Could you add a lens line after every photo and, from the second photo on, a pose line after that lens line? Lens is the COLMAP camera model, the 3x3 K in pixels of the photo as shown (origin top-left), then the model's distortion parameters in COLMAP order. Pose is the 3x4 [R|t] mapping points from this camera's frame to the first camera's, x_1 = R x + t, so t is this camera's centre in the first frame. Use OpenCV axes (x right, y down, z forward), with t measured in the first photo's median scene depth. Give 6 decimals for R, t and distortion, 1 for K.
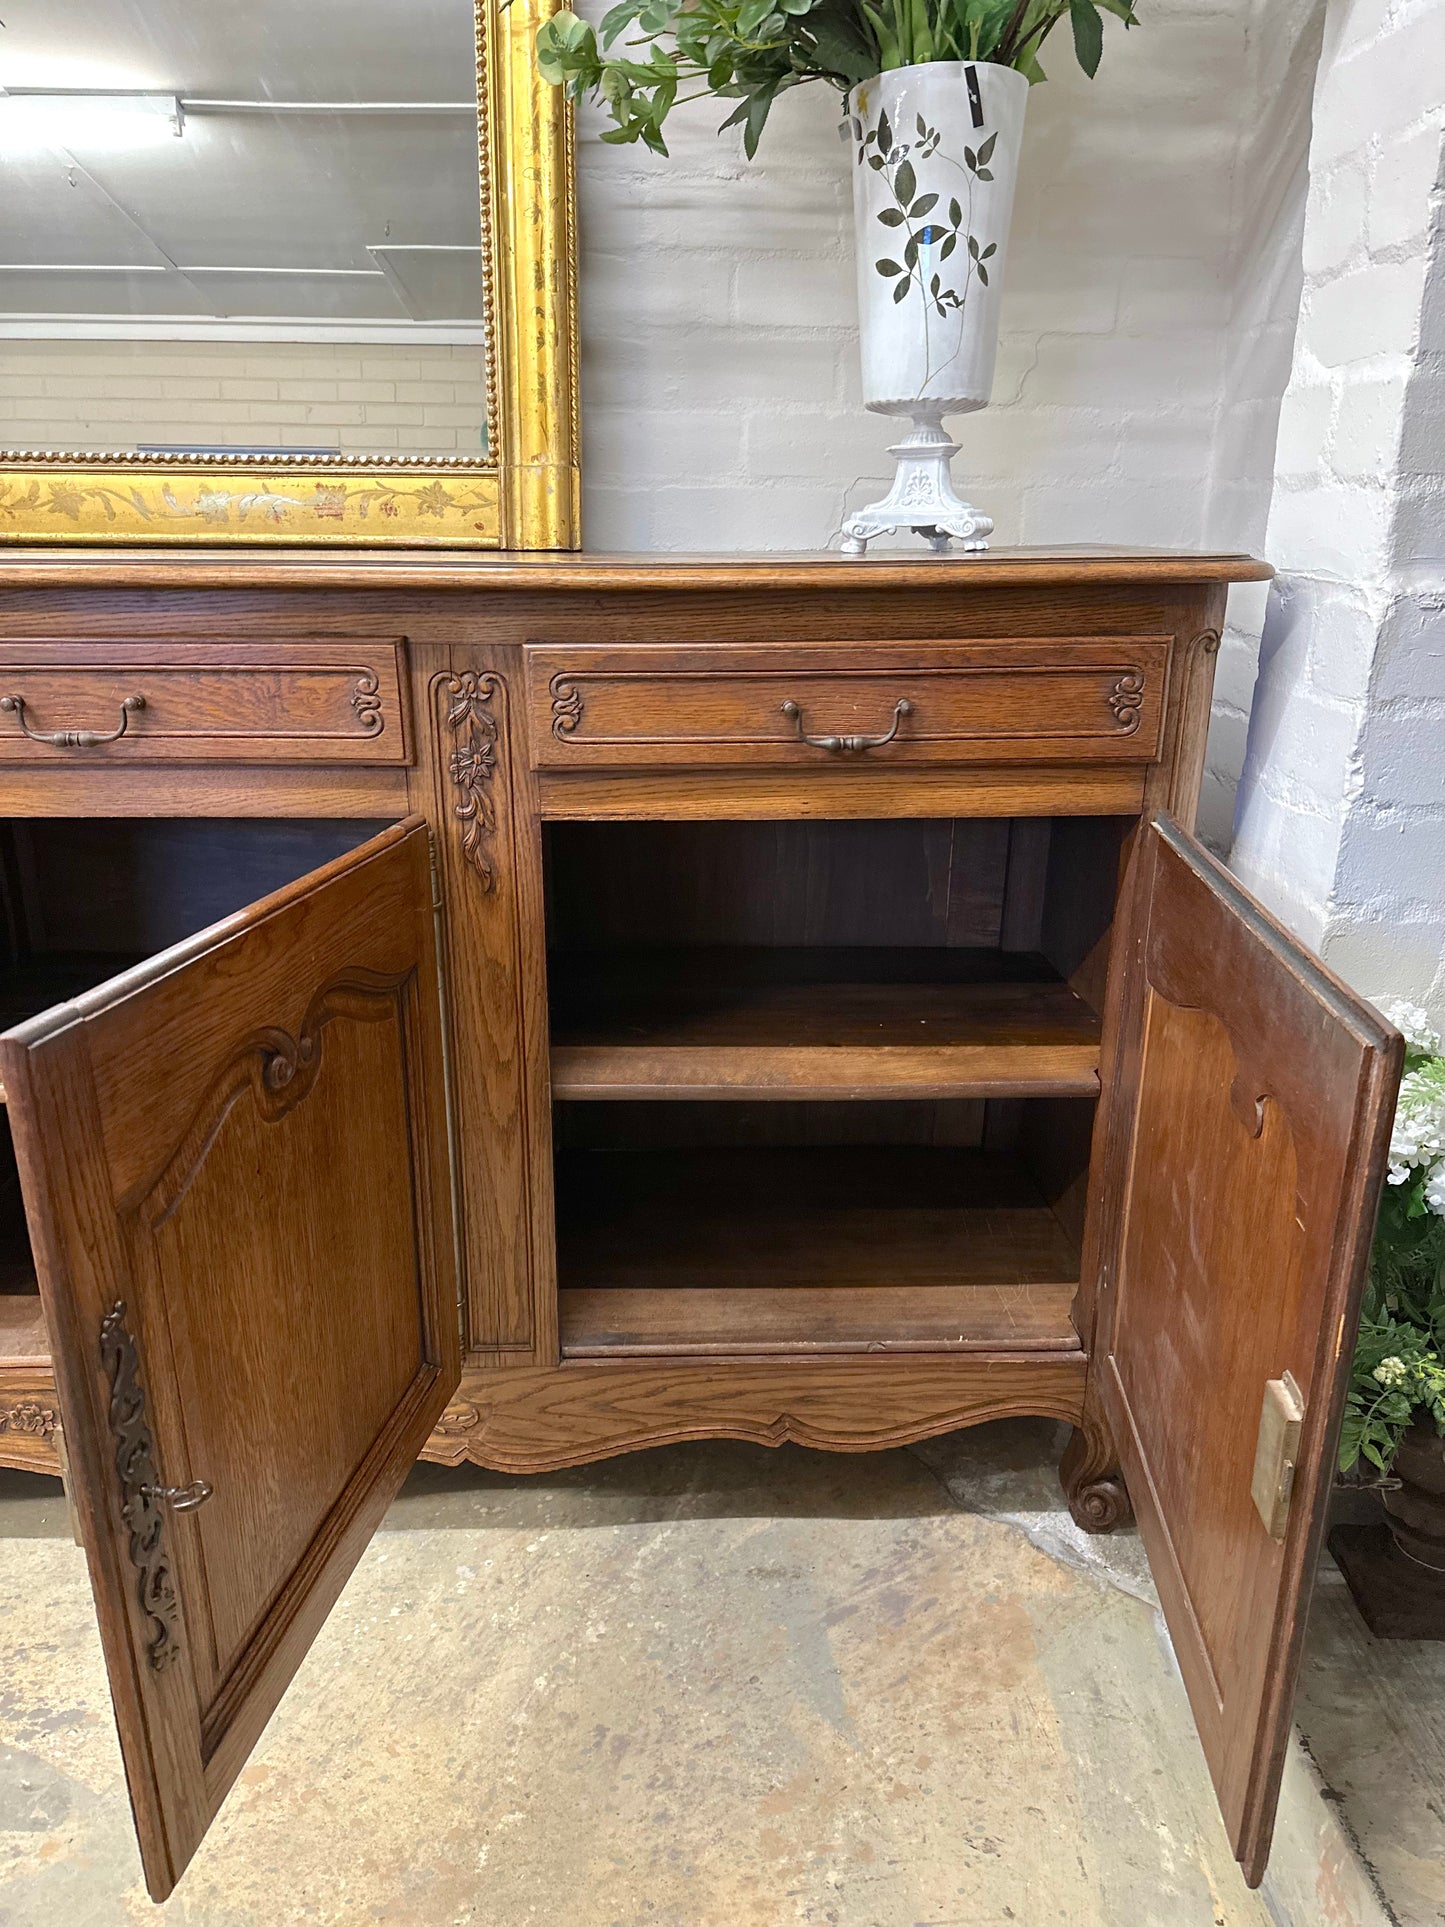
lens RADIAL K [[1346.3, 0, 722.5], [0, 1346.3, 963.5], [0, 0, 1]] dist [0.096861, -0.135454]
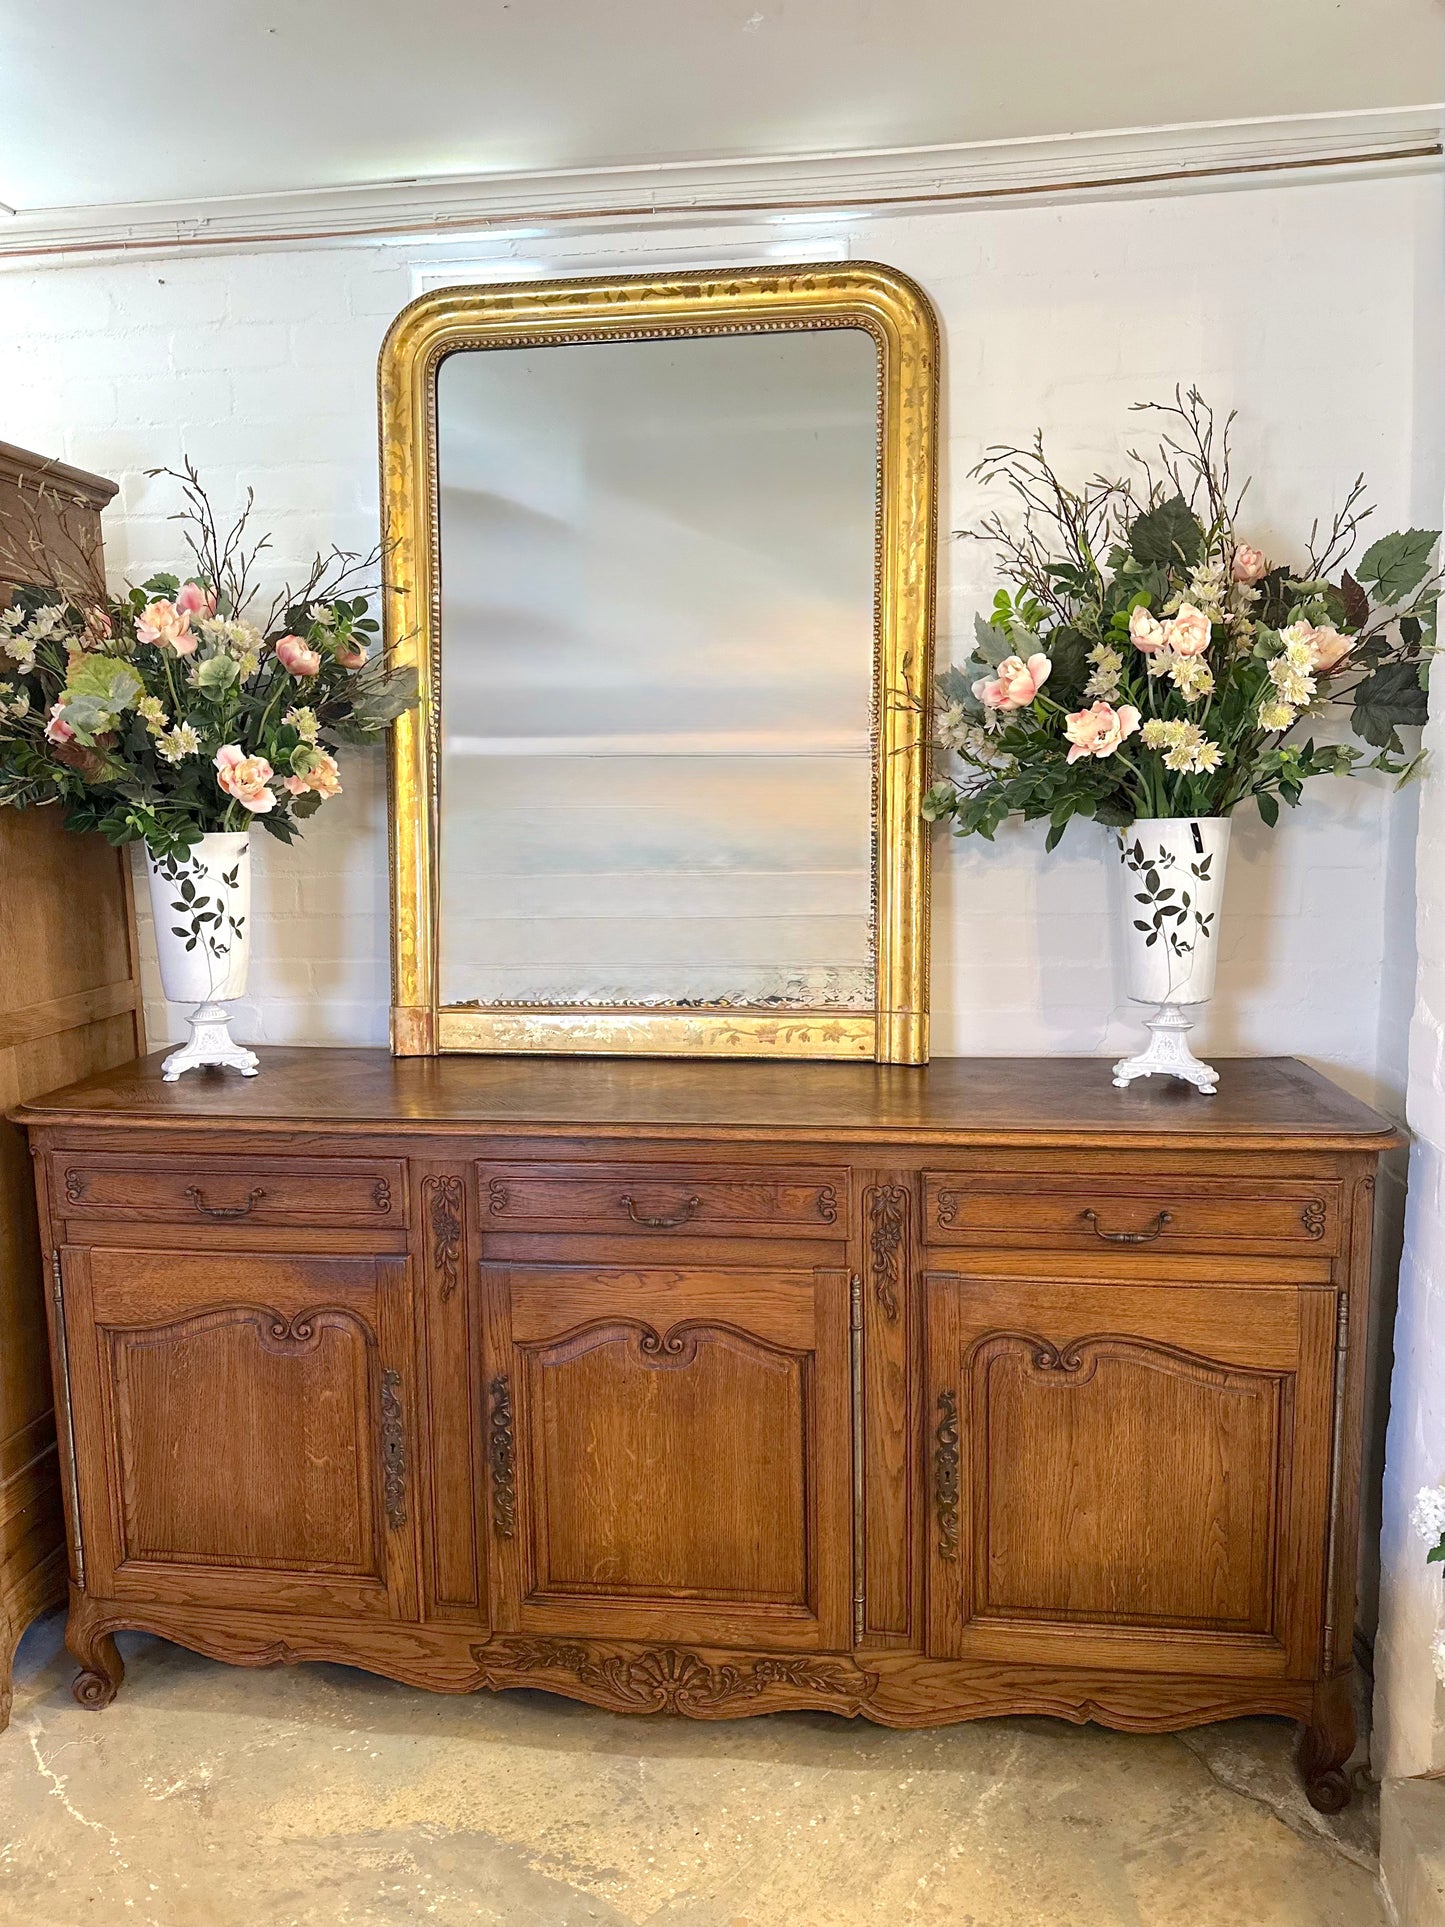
lens RADIAL K [[1355.7, 0, 713.5], [0, 1355.7, 960.8], [0, 0, 1]] dist [0.024561, -0.032302]
pose [[0.987770, -0.000511, -0.155917, -0.128919], [-0.028499, 0.982557, -0.183766, -0.162866], [0.153292, 0.185962, 0.970525, -0.622310]]
